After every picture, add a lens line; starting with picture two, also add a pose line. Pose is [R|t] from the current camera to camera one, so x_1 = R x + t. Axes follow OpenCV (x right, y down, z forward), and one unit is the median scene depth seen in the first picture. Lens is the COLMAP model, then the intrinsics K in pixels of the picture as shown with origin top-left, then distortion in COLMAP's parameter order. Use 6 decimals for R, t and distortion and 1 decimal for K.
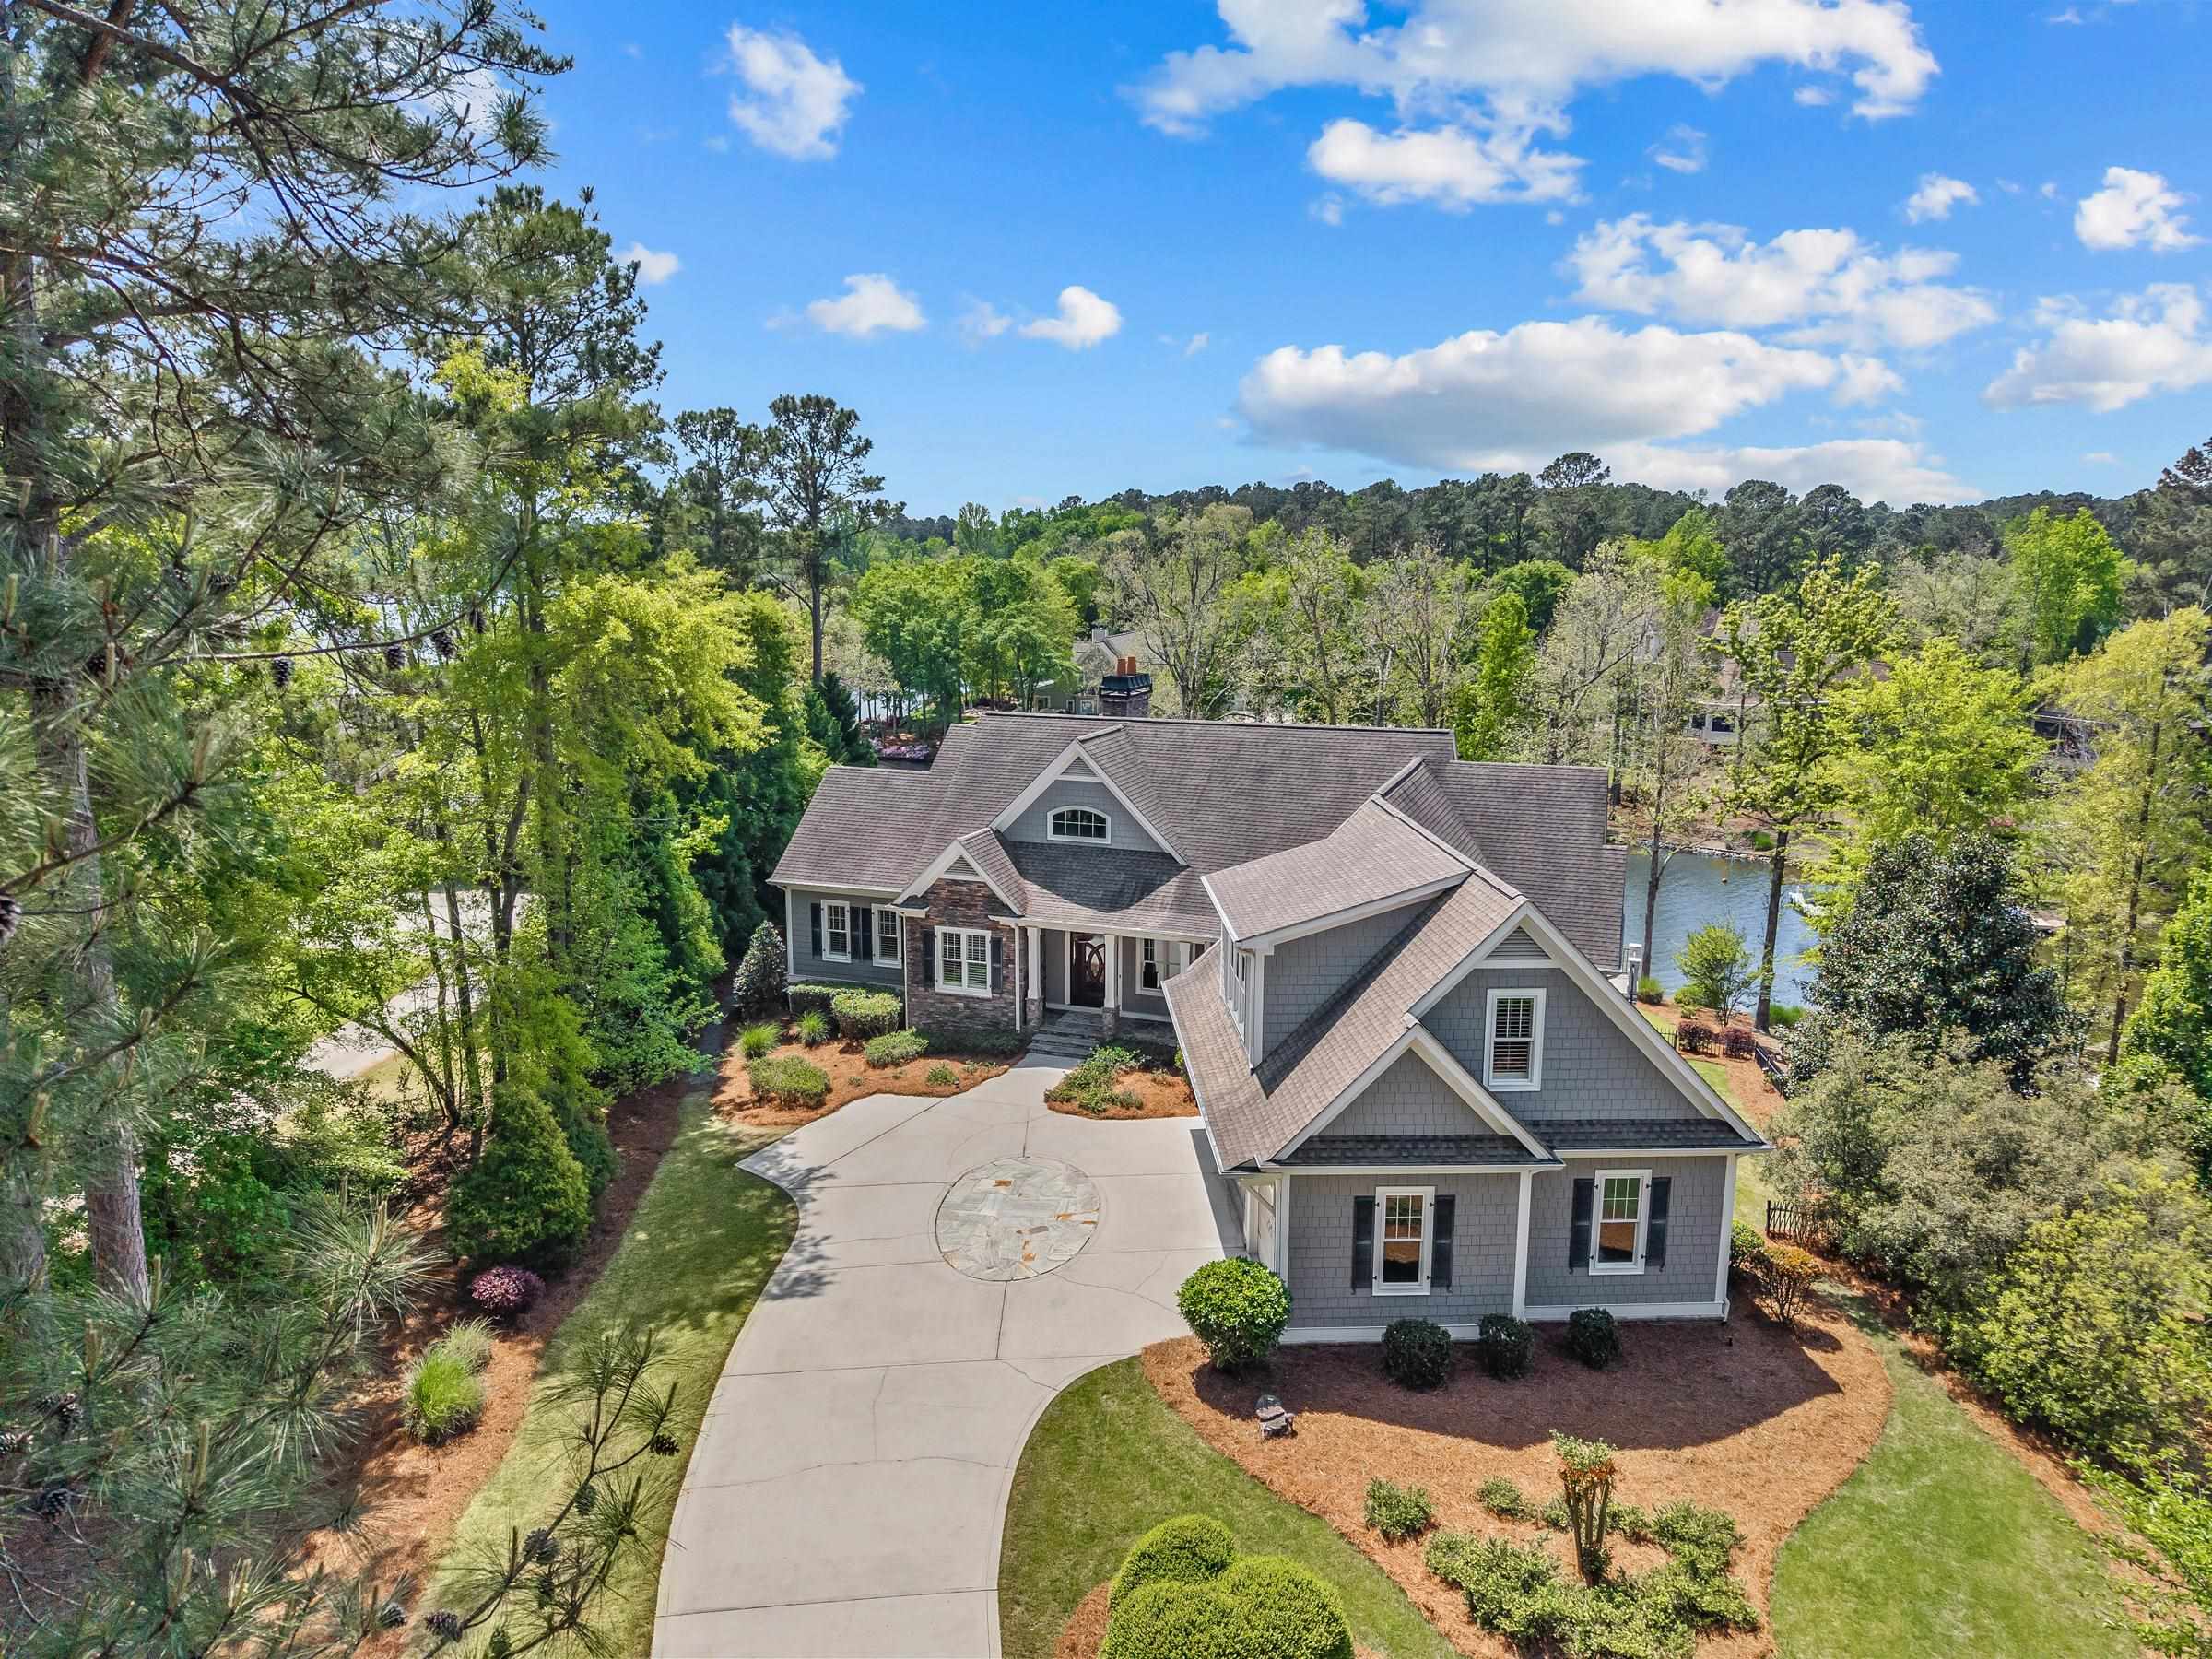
lens RADIAL K [[1478.1, 0, 1098.4], [0, 1478.1, 817.9], [0, 0, 1]] dist [0.028421, -0.026205]
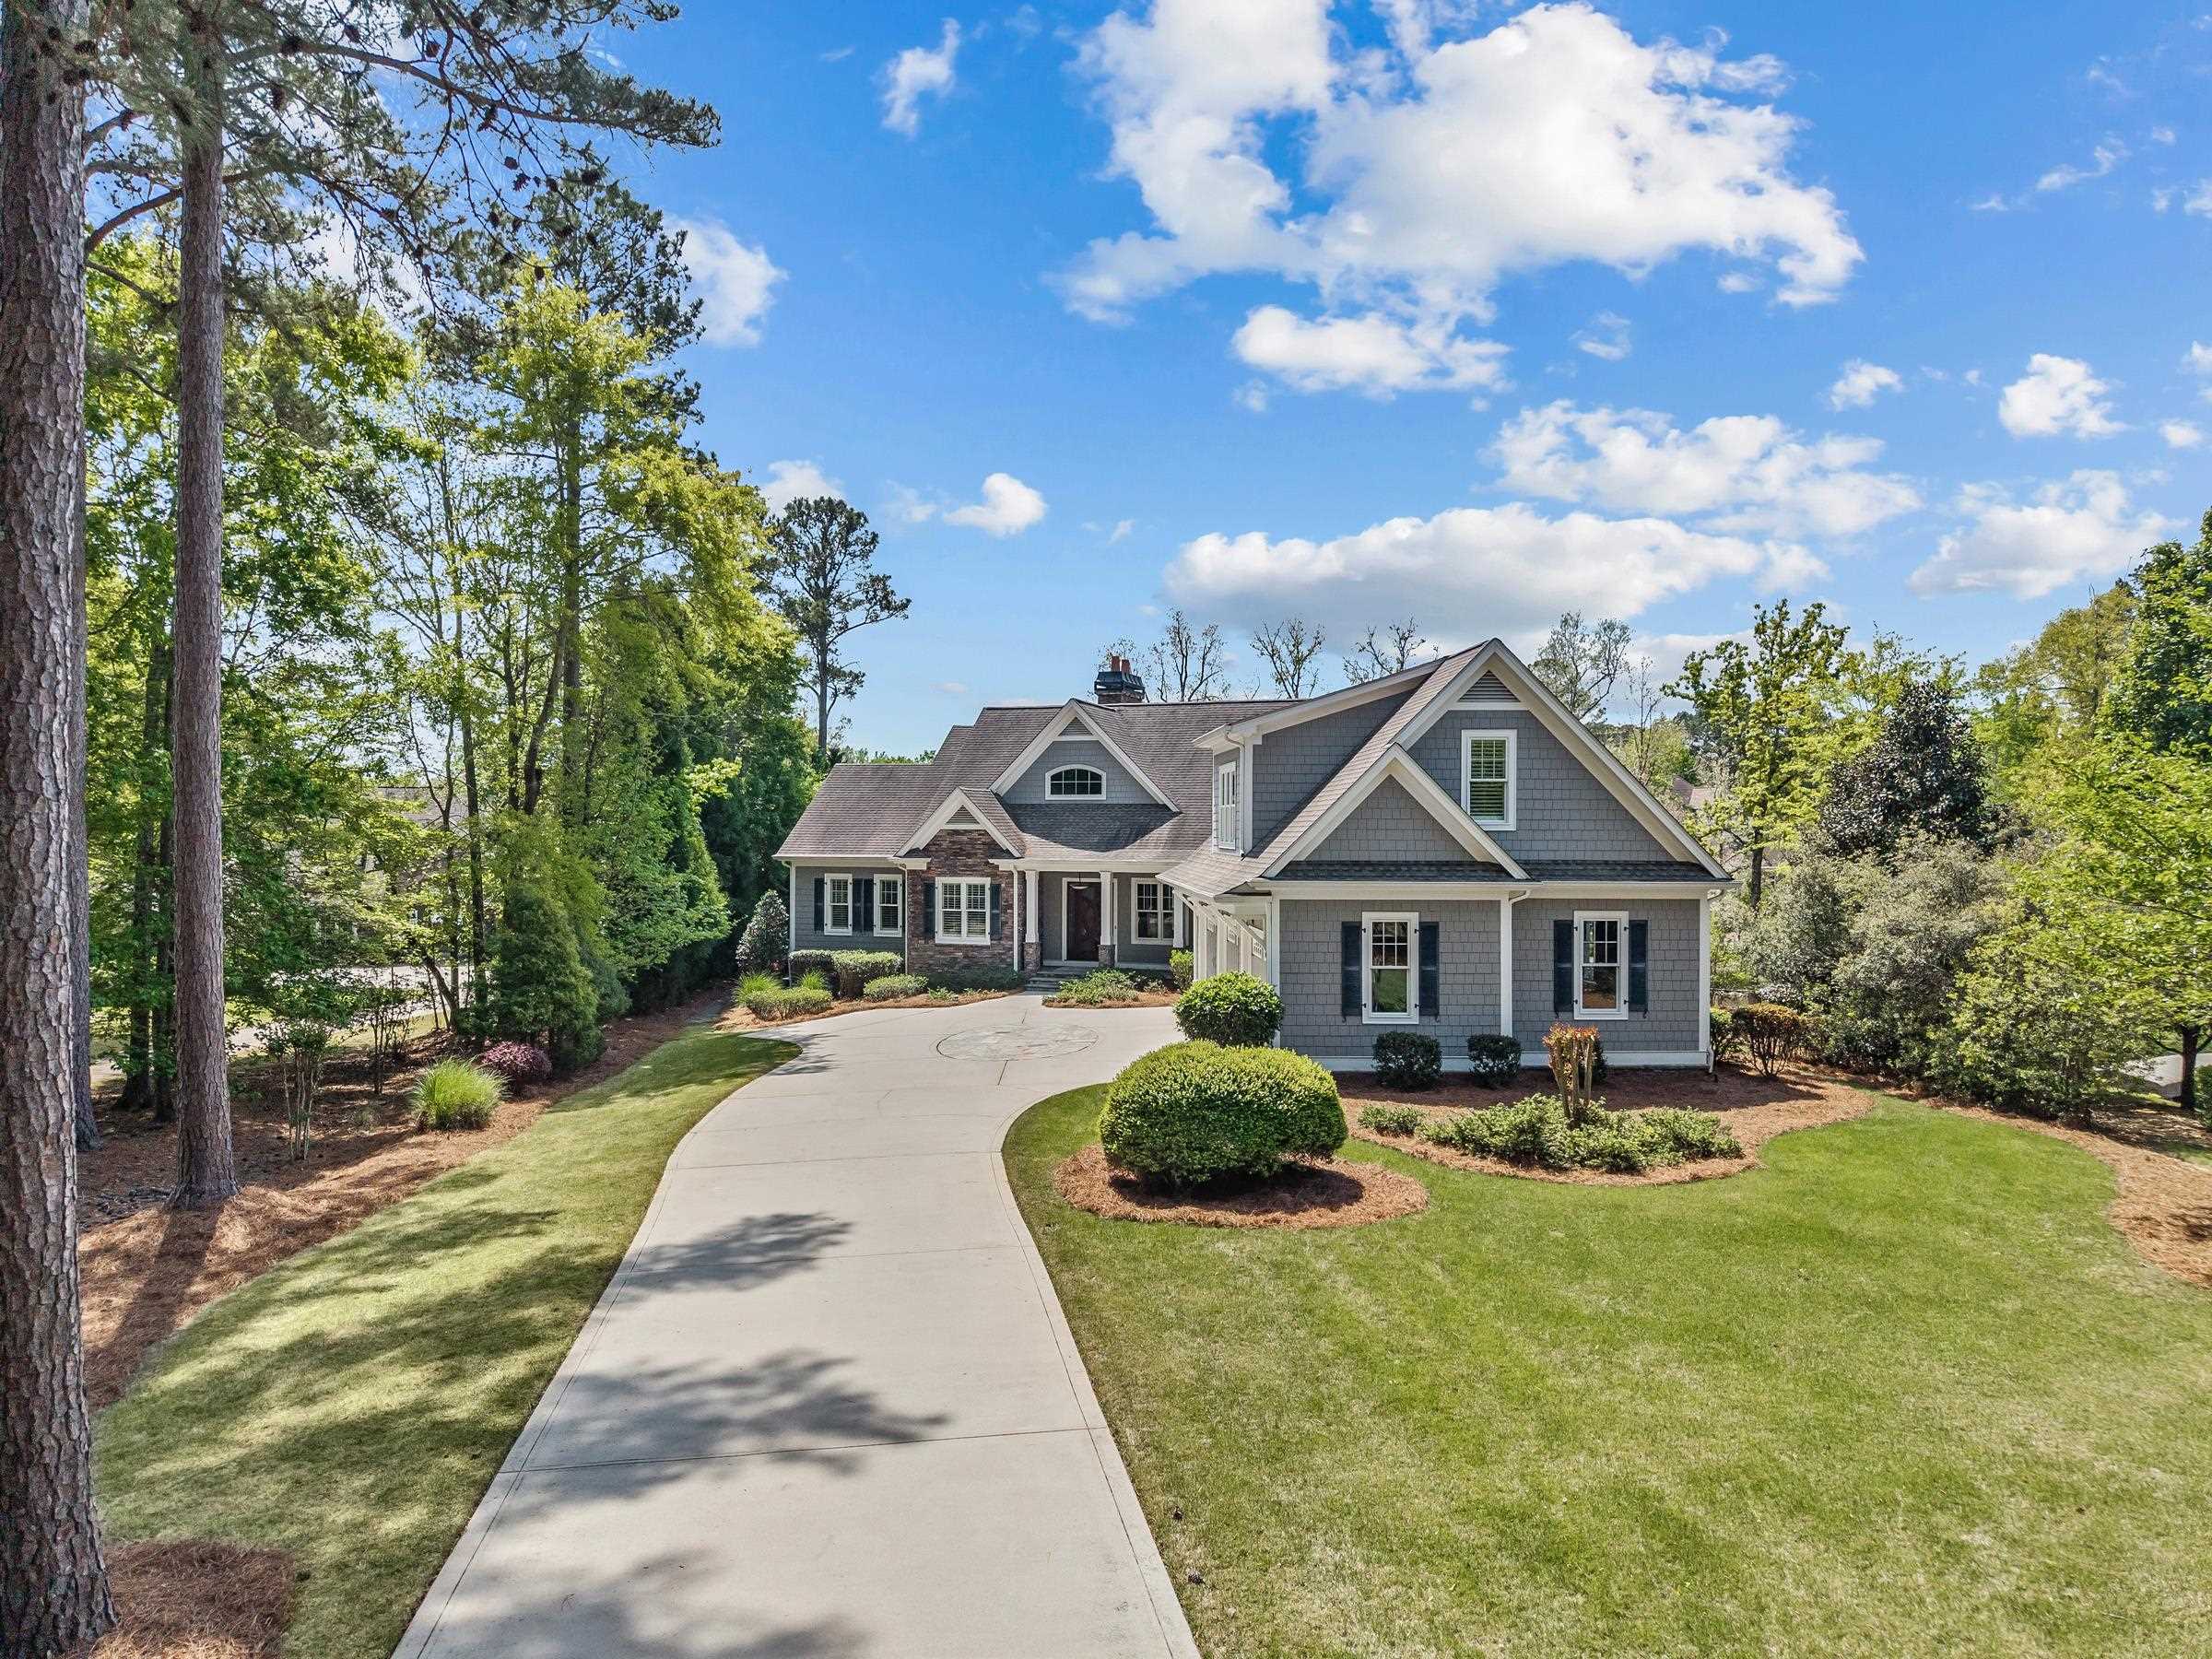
lens RADIAL K [[1478.1, 0, 1095.8], [0, 1478.1, 813.3], [0, 0, 1]] dist [0.028421, -0.026205]
pose [[0.999995, -0.001300, 0.002879, -0.002041], [0.001804, 0.983194, -0.182556, 0.226947], [-0.002594, 0.182560, 0.983191, -0.021895]]
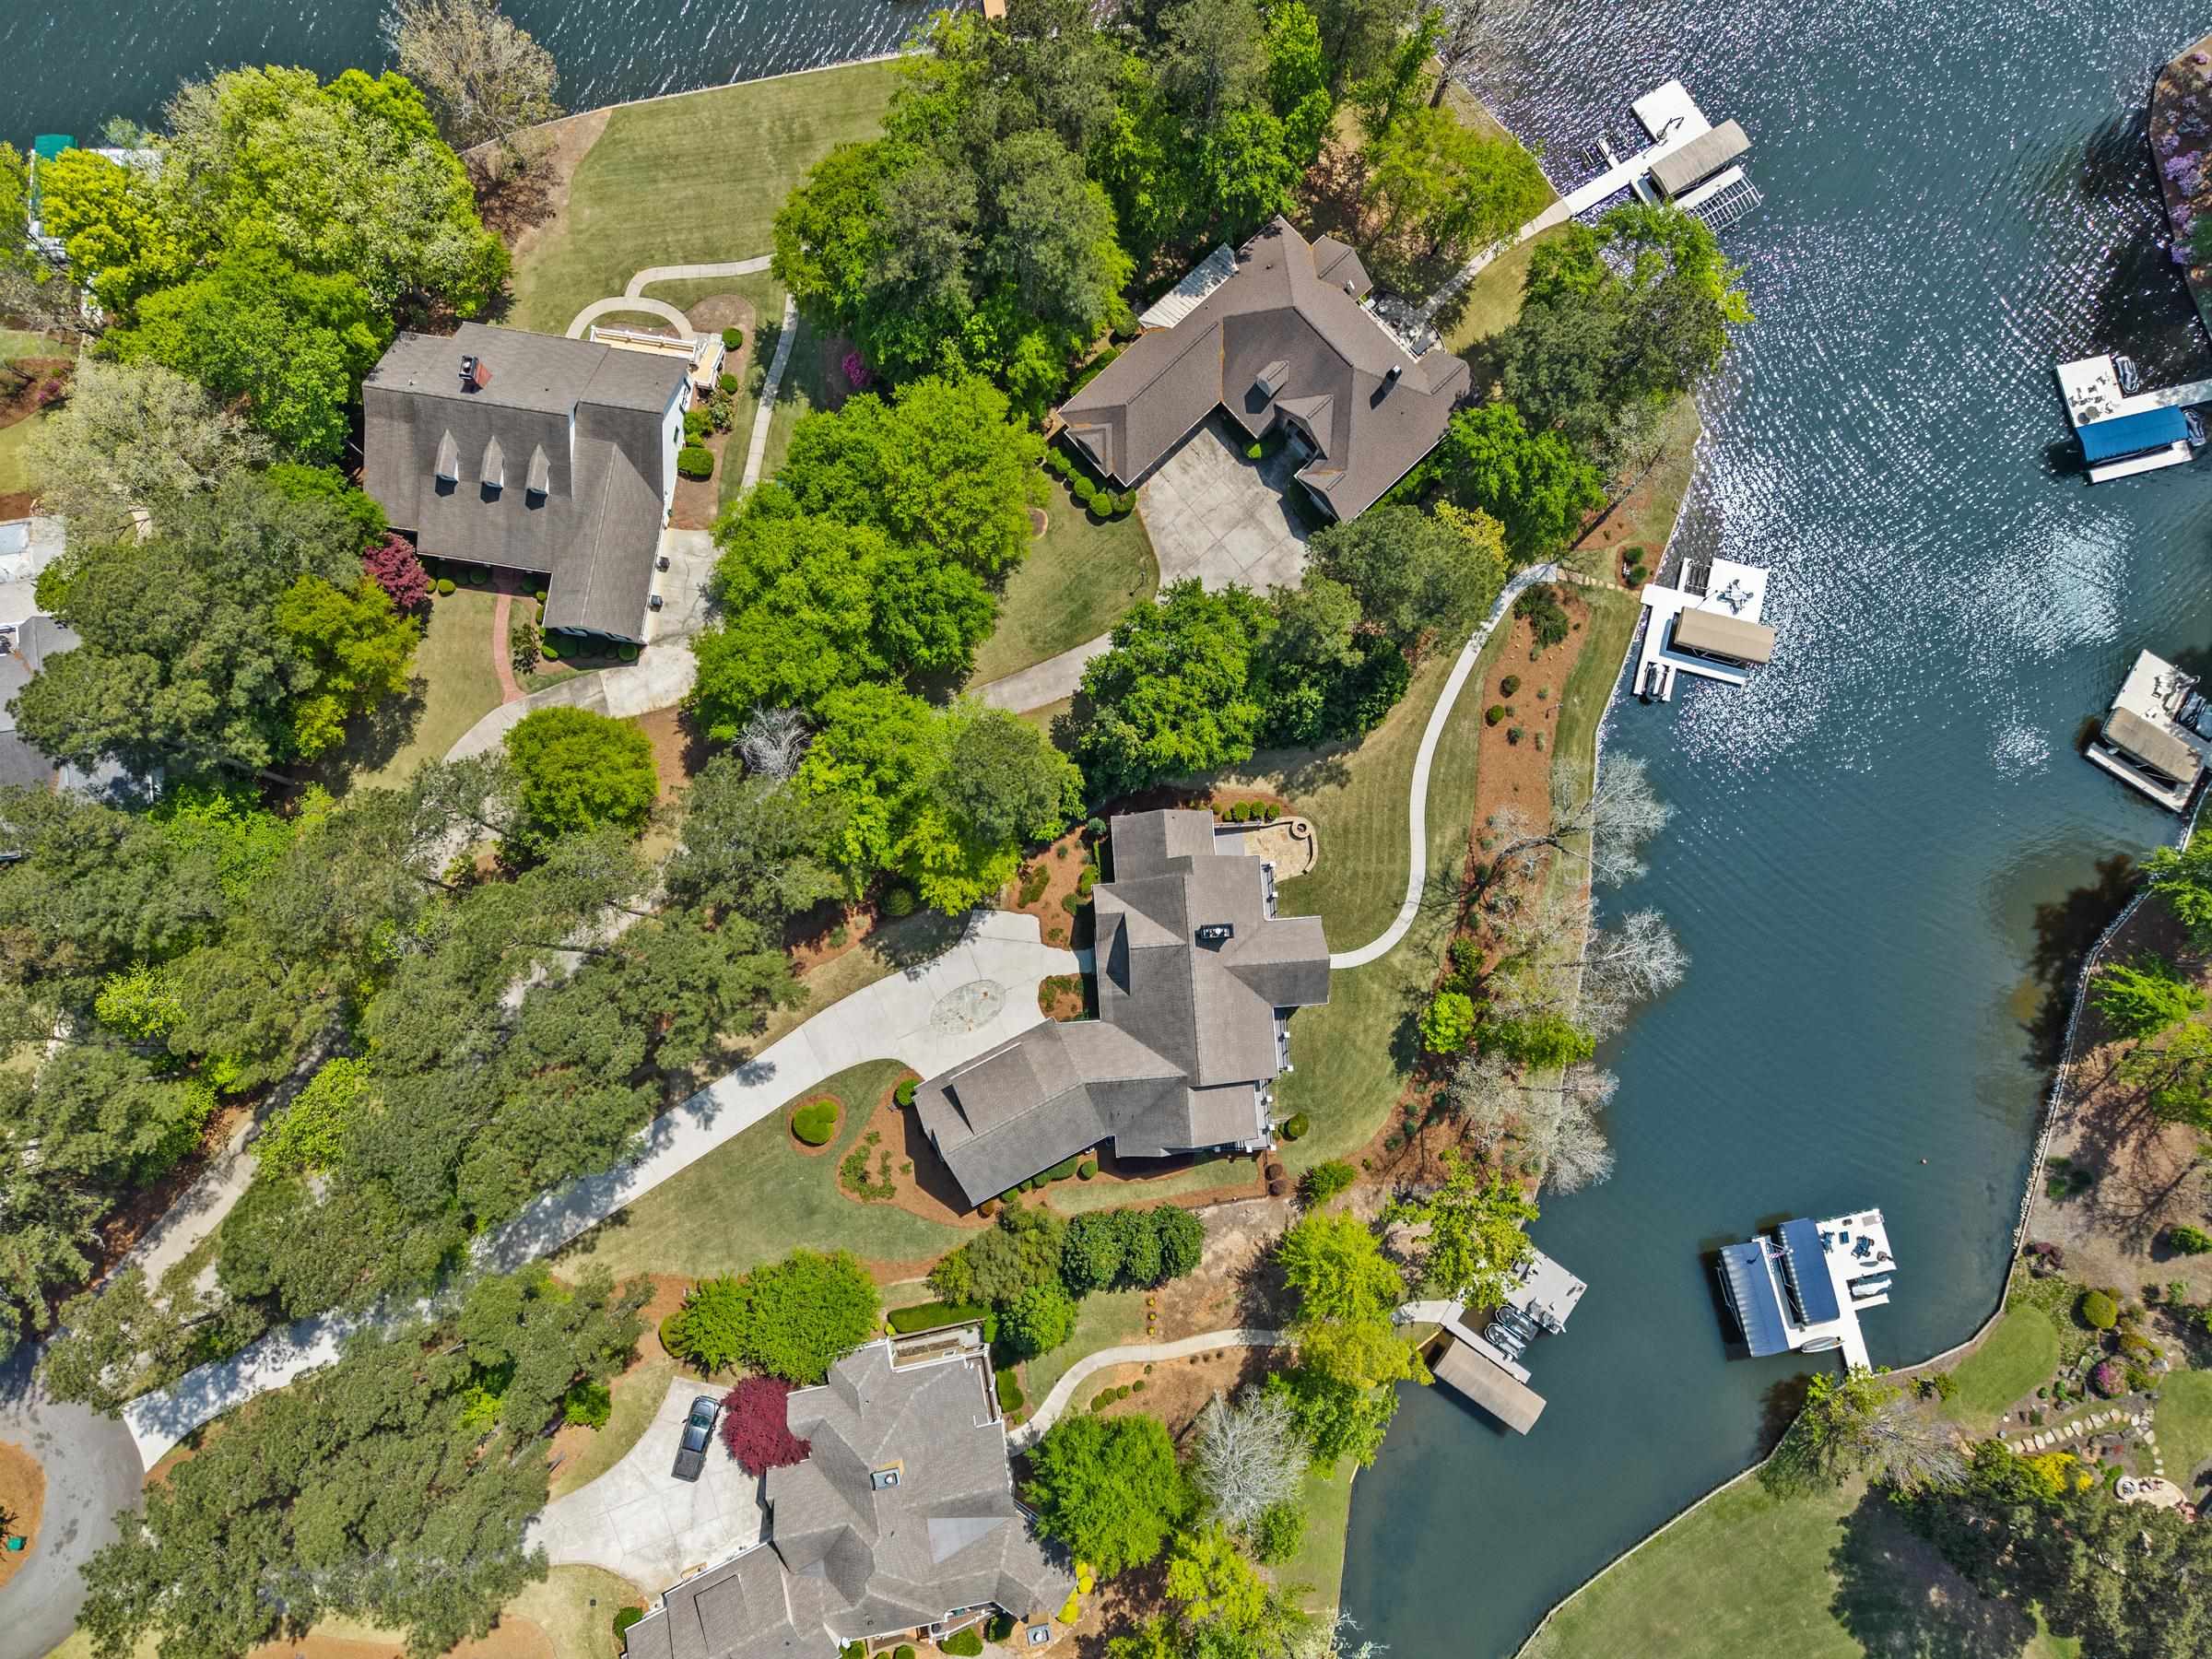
lens RADIAL K [[1478.1, 0, 1127.2], [0, 1478.1, 825.9], [0, 0, 1]] dist [0.028421, -0.026205]
pose [[0.413836, 0.904610, -0.102080, 0.054652], [-0.191379, 0.196077, 0.961732, -2.560500], [0.890008, -0.378463, 0.254267, 0.454361]]
